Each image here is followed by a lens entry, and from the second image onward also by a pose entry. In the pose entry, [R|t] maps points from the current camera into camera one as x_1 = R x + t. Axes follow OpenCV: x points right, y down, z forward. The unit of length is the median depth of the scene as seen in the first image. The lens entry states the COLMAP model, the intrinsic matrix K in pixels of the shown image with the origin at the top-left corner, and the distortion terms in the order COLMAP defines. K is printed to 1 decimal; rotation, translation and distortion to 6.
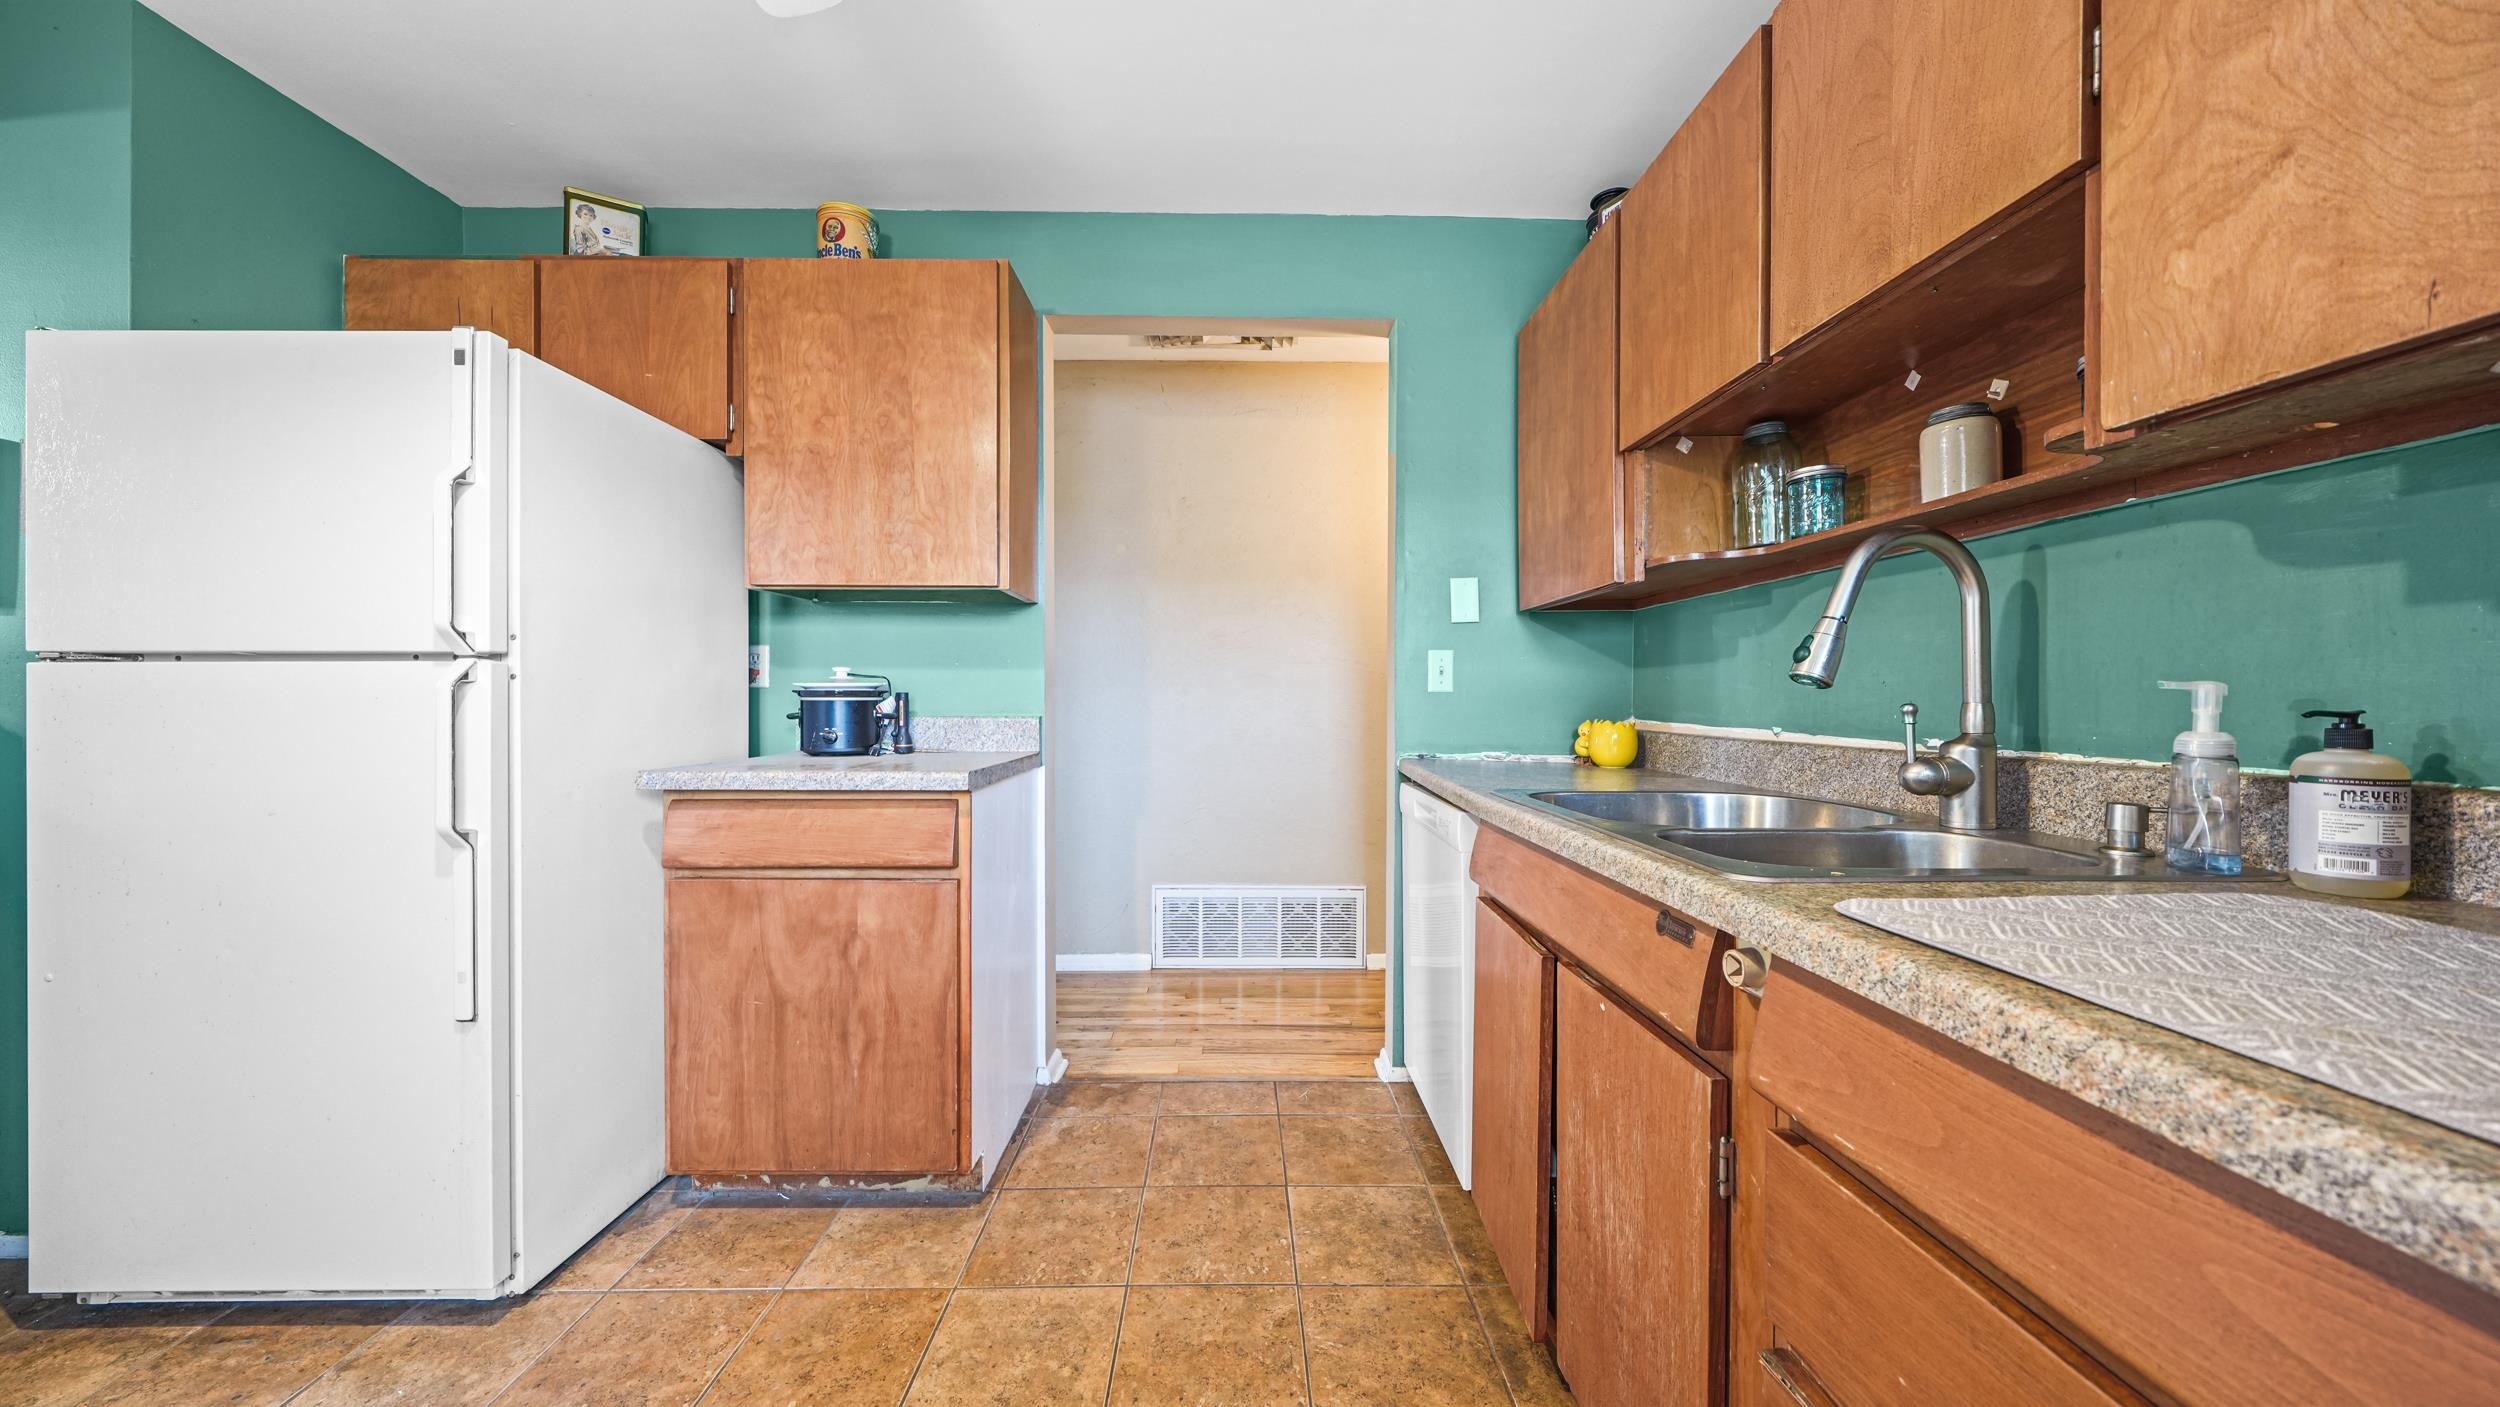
lens RADIAL K [[843.5, 0, 1245.7], [0, 843.5, 706.0], [0, 0, 1]] dist [-0.007790, 0.001010]
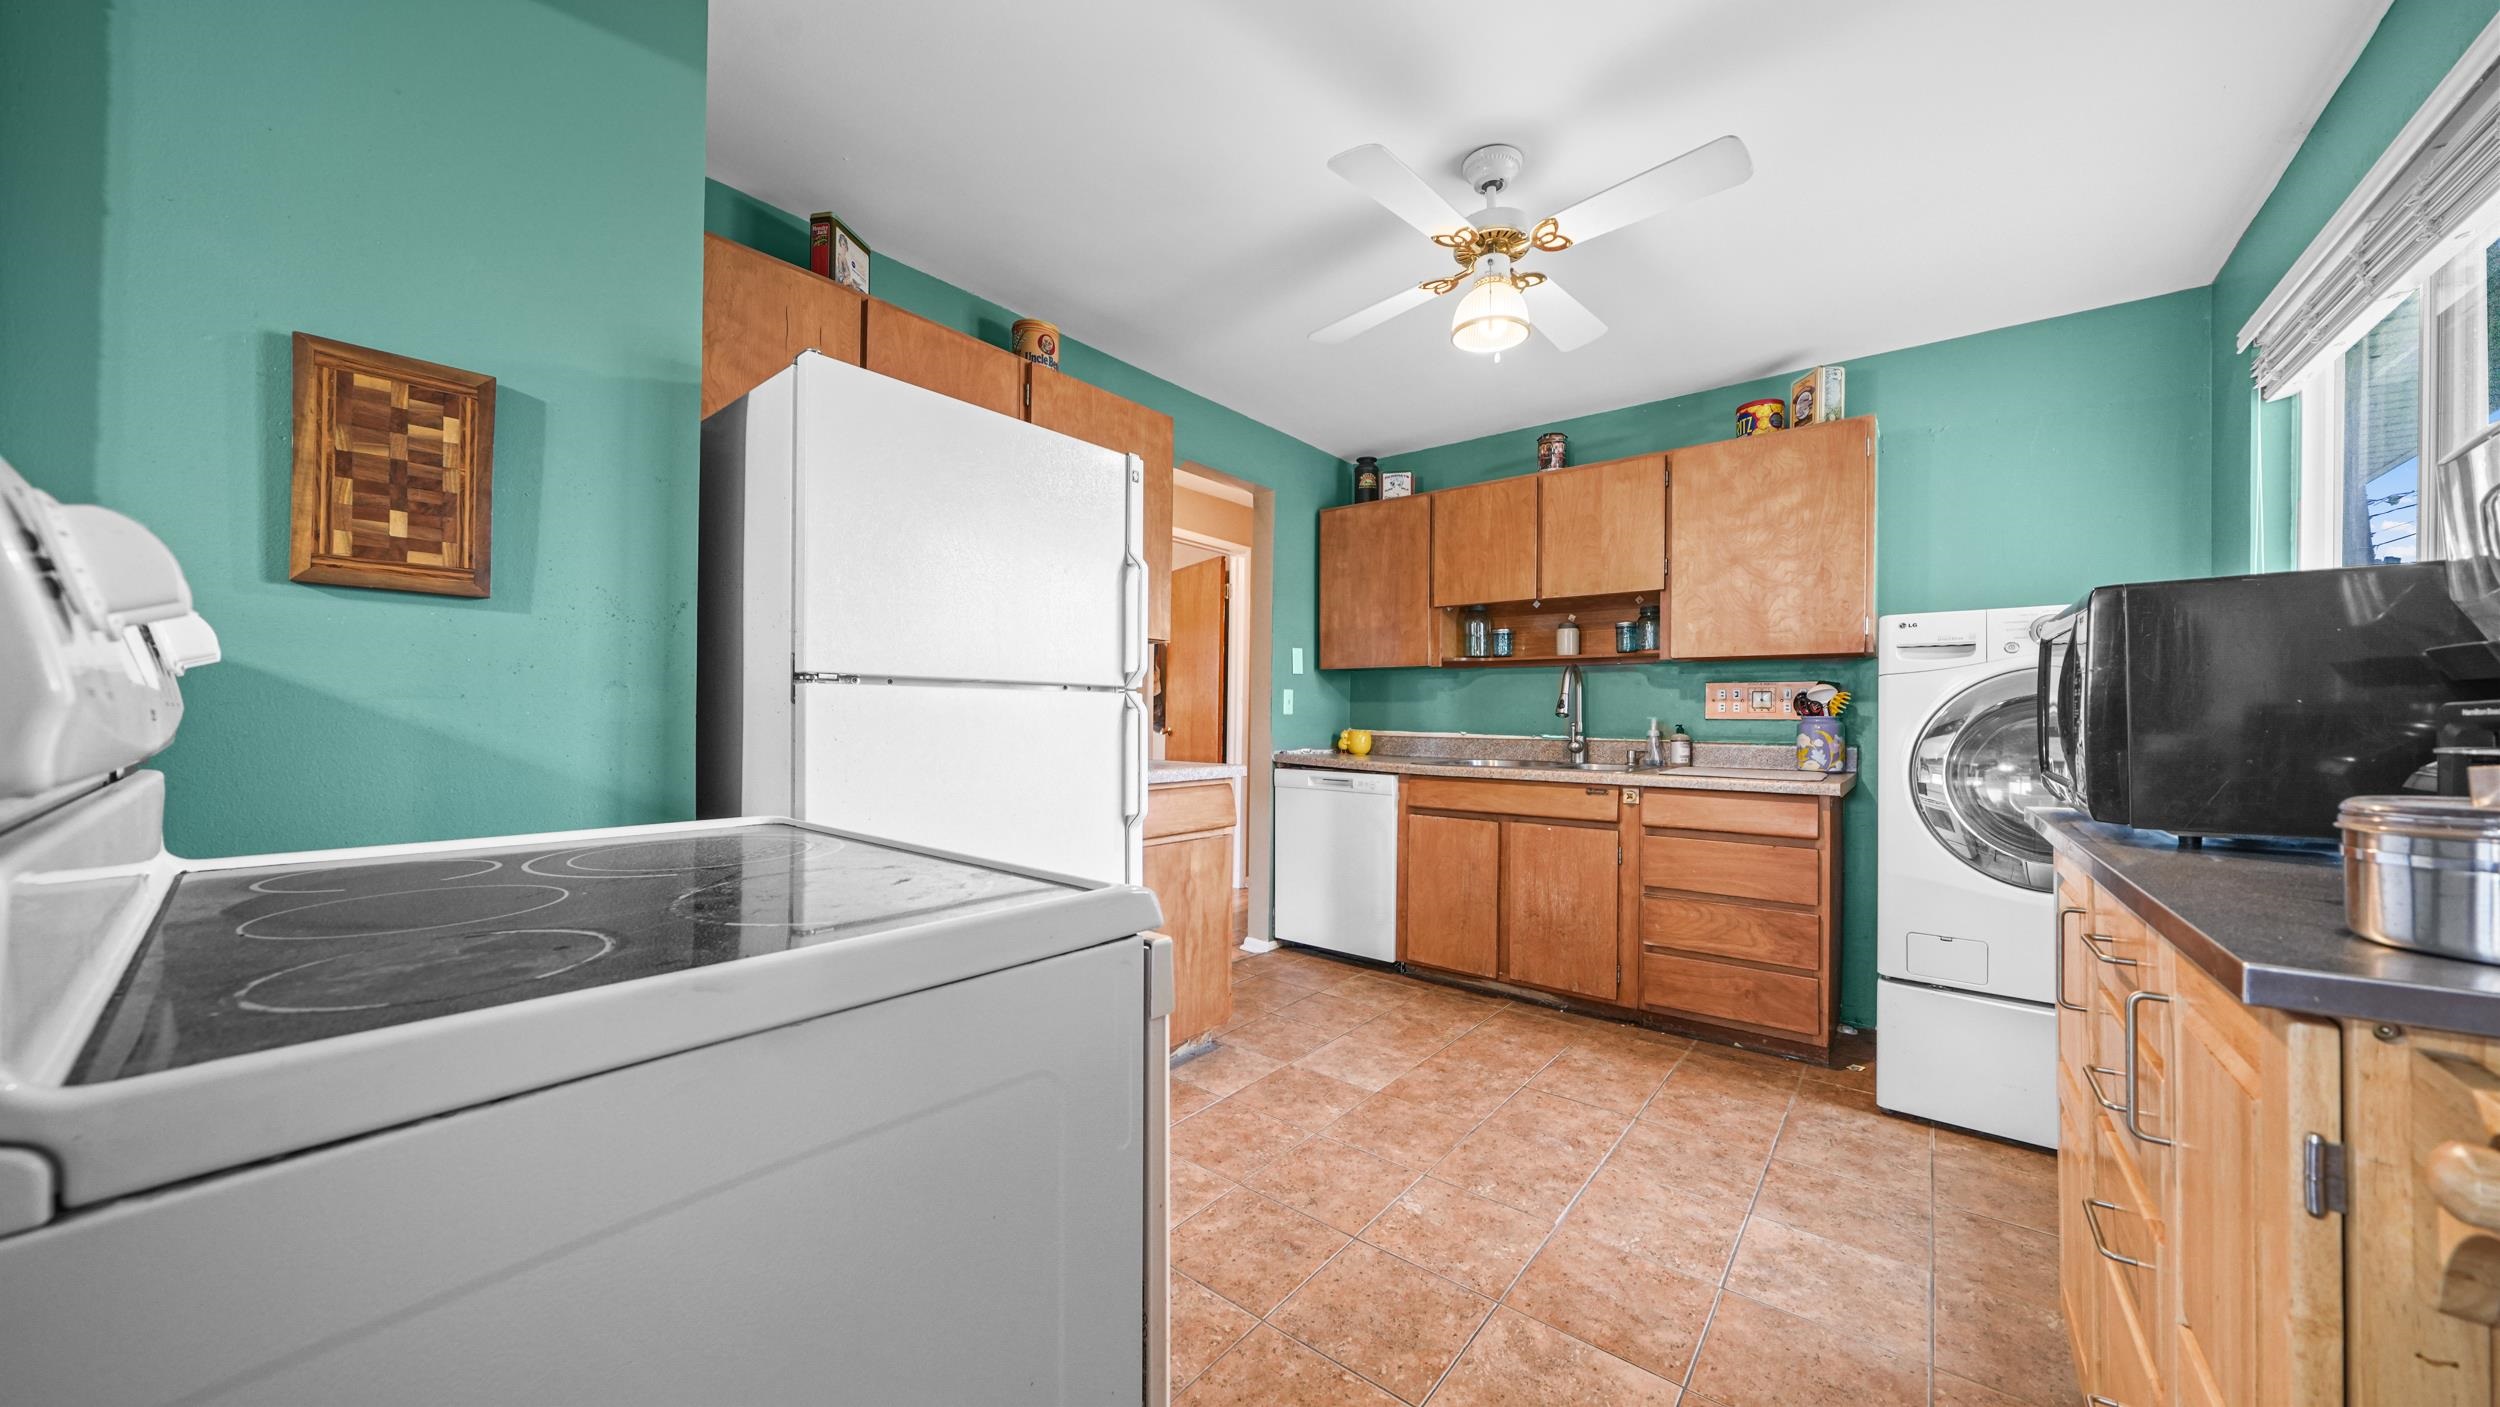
lens RADIAL K [[843.5, 0, 1242.9], [0, 843.5, 711.0], [0, 0, 1]] dist [-0.007790, 0.001010]
pose [[0.646898, 0.008736, 0.762527, -1.470463], [-0.000953, 0.999943, -0.010648, -0.007098], [-0.762576, 0.006162, 0.646869, -0.037846]]
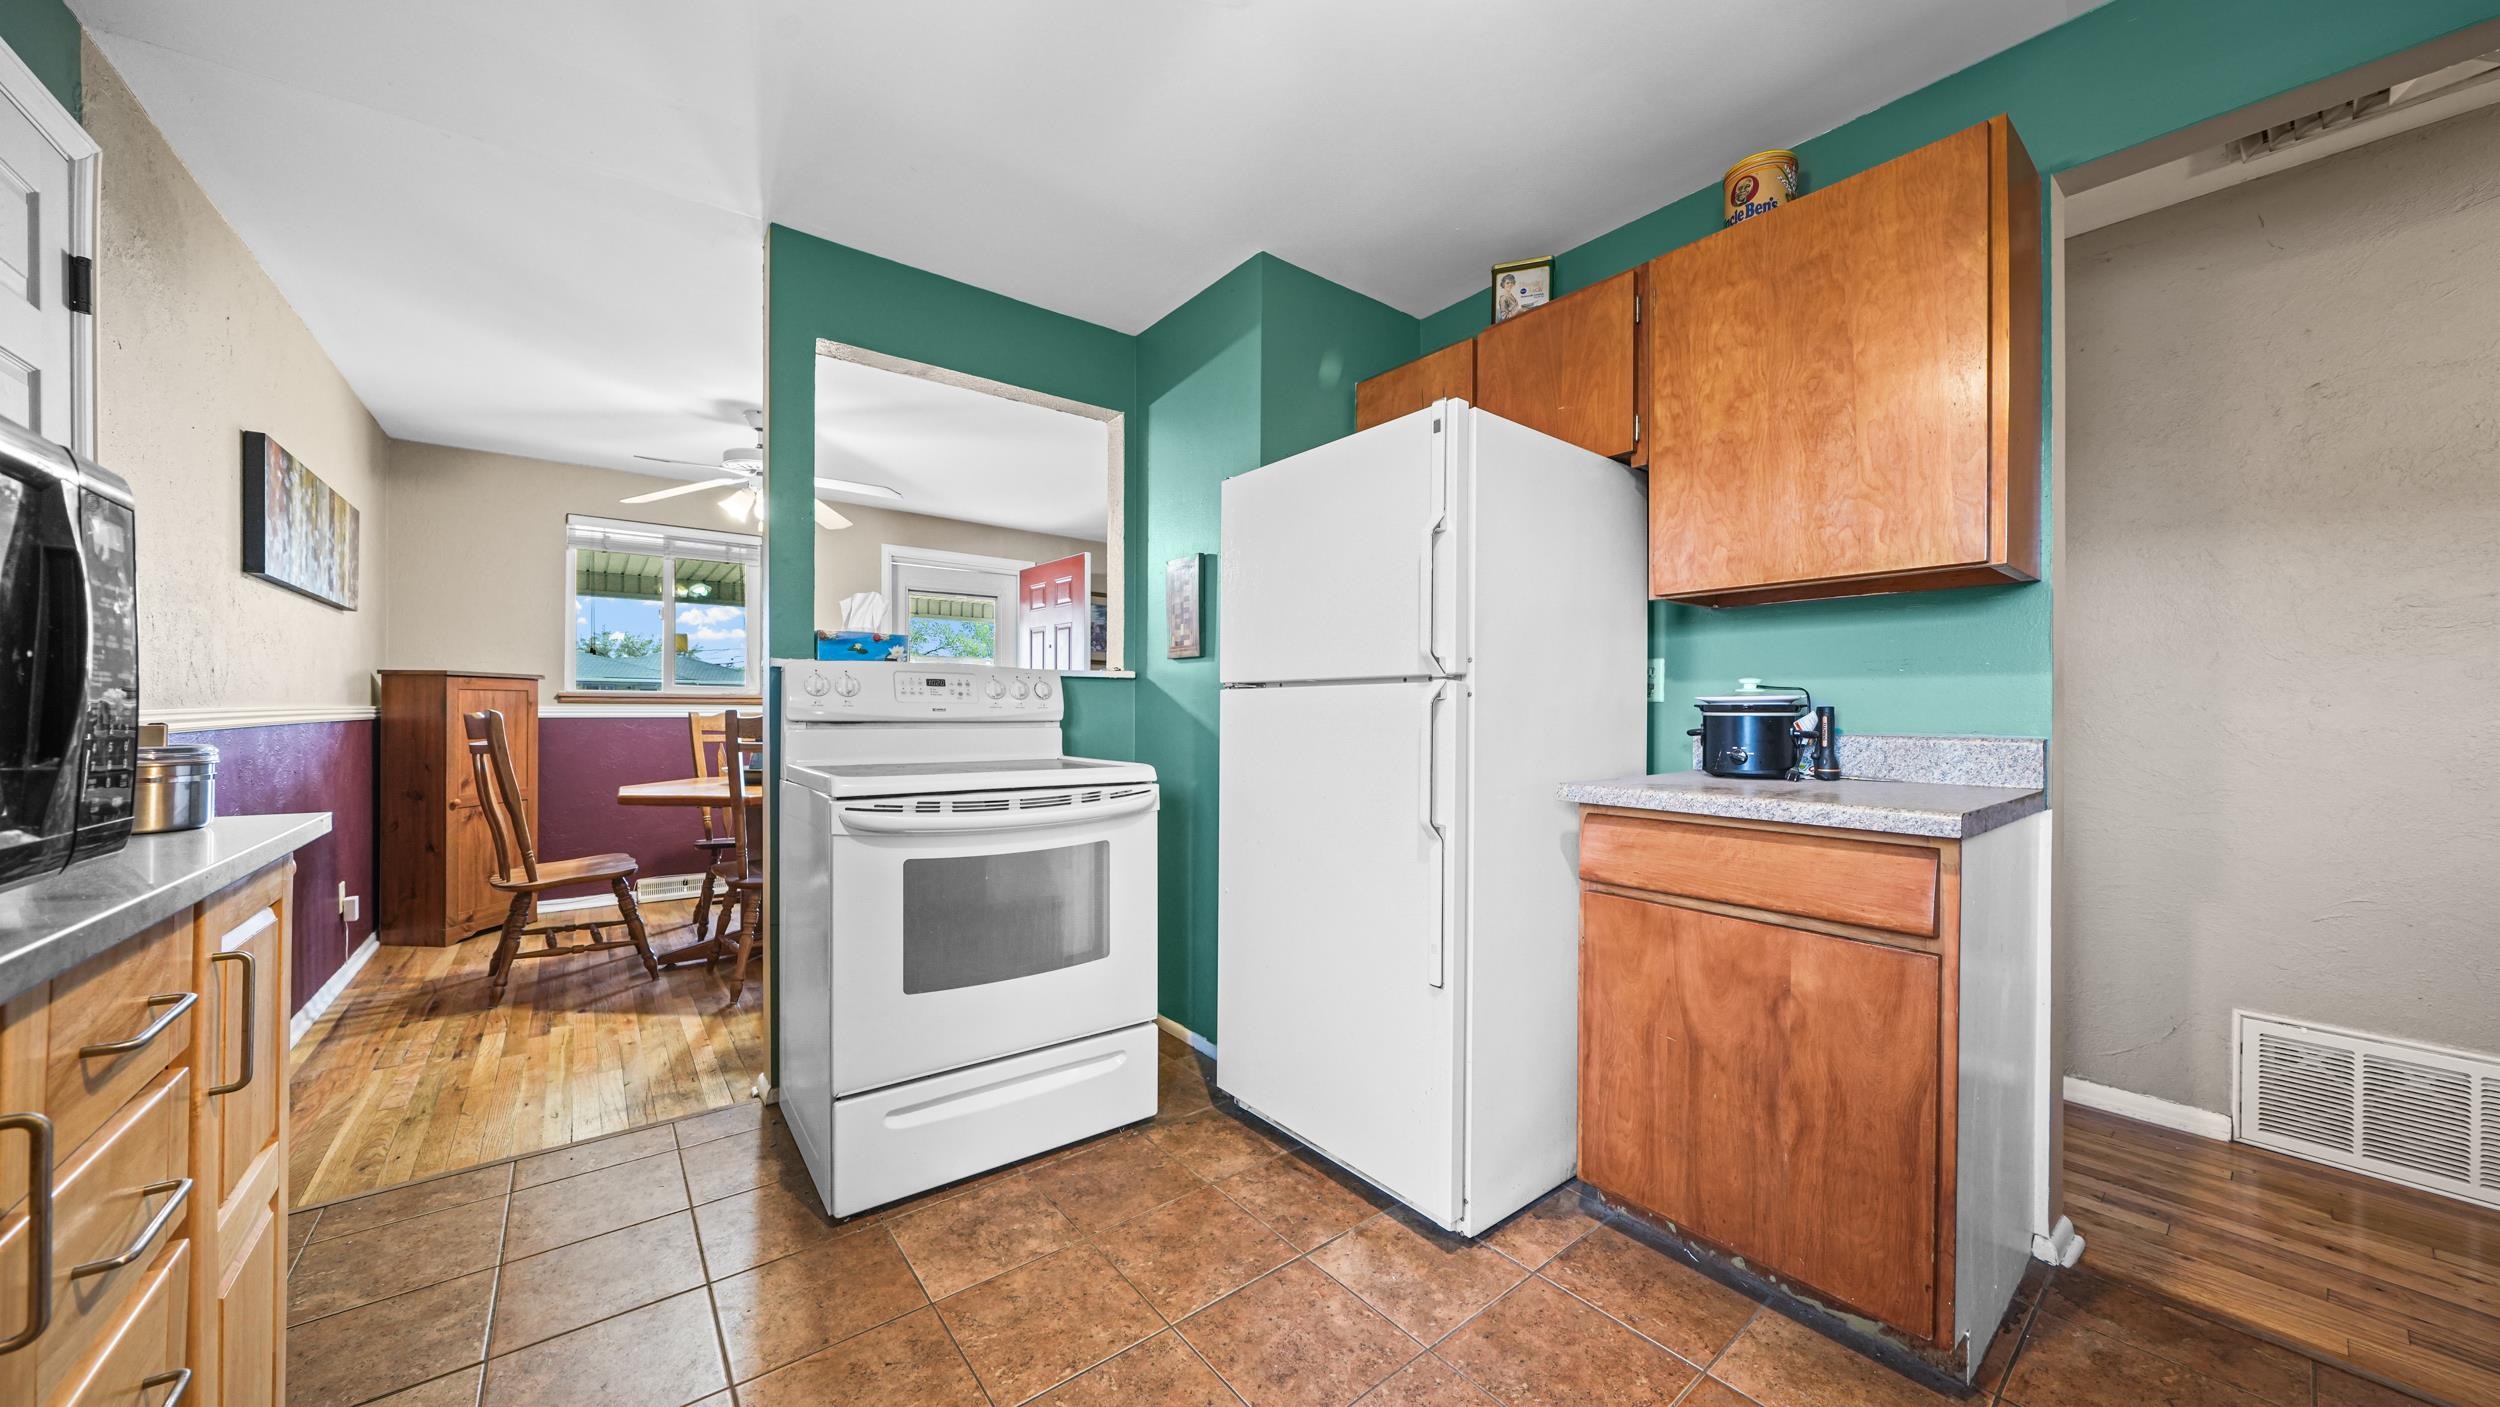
lens RADIAL K [[843.5, 0, 1250.8], [0, 843.5, 714.3], [0, 0, 1]] dist [-0.007790, 0.001010]
pose [[0.606957, 0.003004, -0.794729, -0.115149], [-0.009235, 0.999952, -0.003274, -0.001022], [0.794681, 0.009326, 0.606956, 0.053420]]
